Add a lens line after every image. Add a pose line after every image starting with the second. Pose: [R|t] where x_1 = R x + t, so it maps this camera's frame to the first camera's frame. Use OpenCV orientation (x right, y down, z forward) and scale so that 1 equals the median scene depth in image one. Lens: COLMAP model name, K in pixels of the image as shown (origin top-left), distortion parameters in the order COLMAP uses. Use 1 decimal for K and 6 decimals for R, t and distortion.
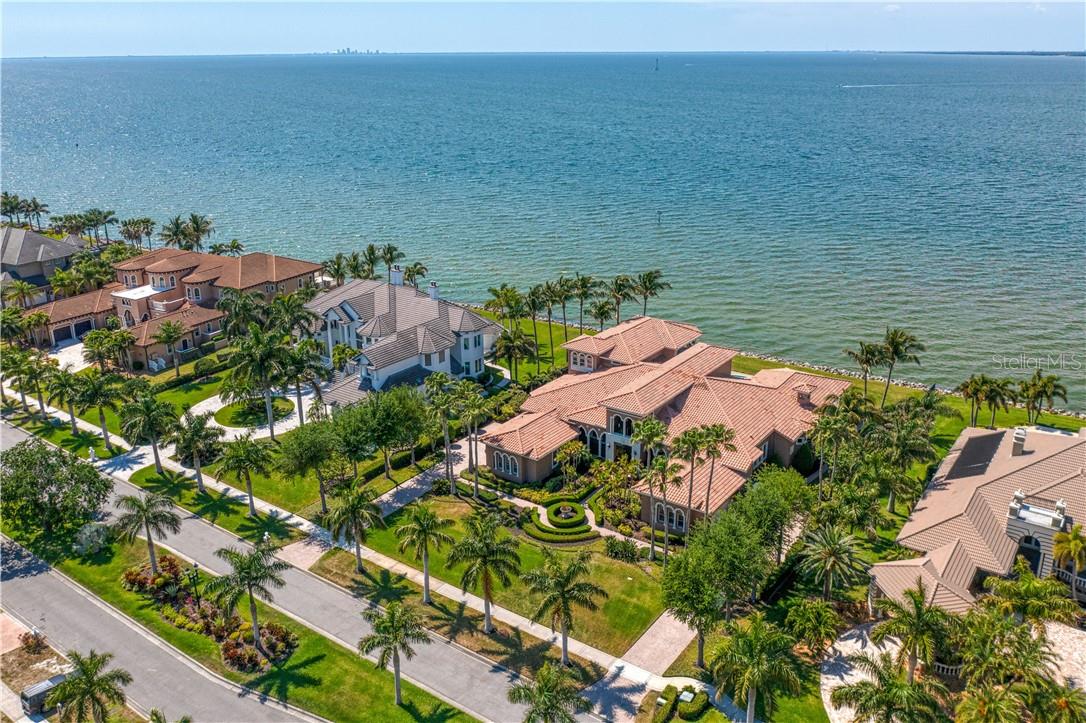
lens RADIAL K [[870.4, 0, 543.0], [0, 870.4, 361.5], [0, 0, 1]] dist [-0.017397, 0.001819]
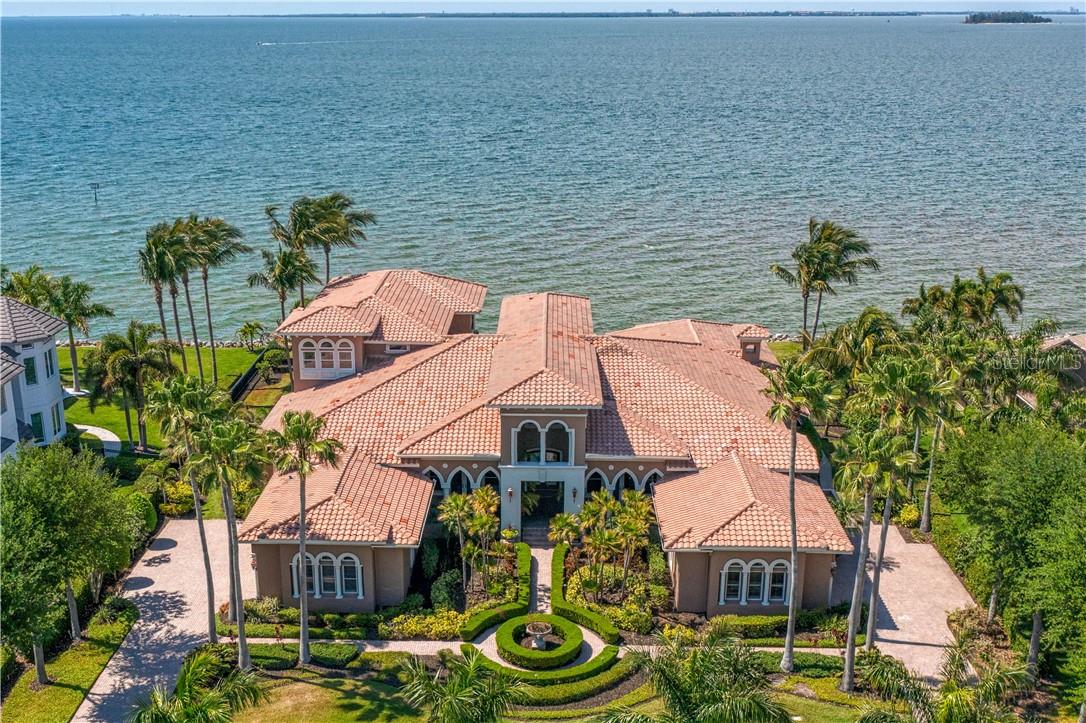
lens RADIAL K [[1307.9, 0, 543.0], [0, 1307.9, 361.5], [0, 0, 1]] dist [-0.012049, 0.003688]
pose [[0.834895, -0.140232, 0.532245, -0.278401], [0.180862, 0.983199, -0.024660, 0.047943], [-0.519845, 0.116852, 0.846231, 0.381162]]
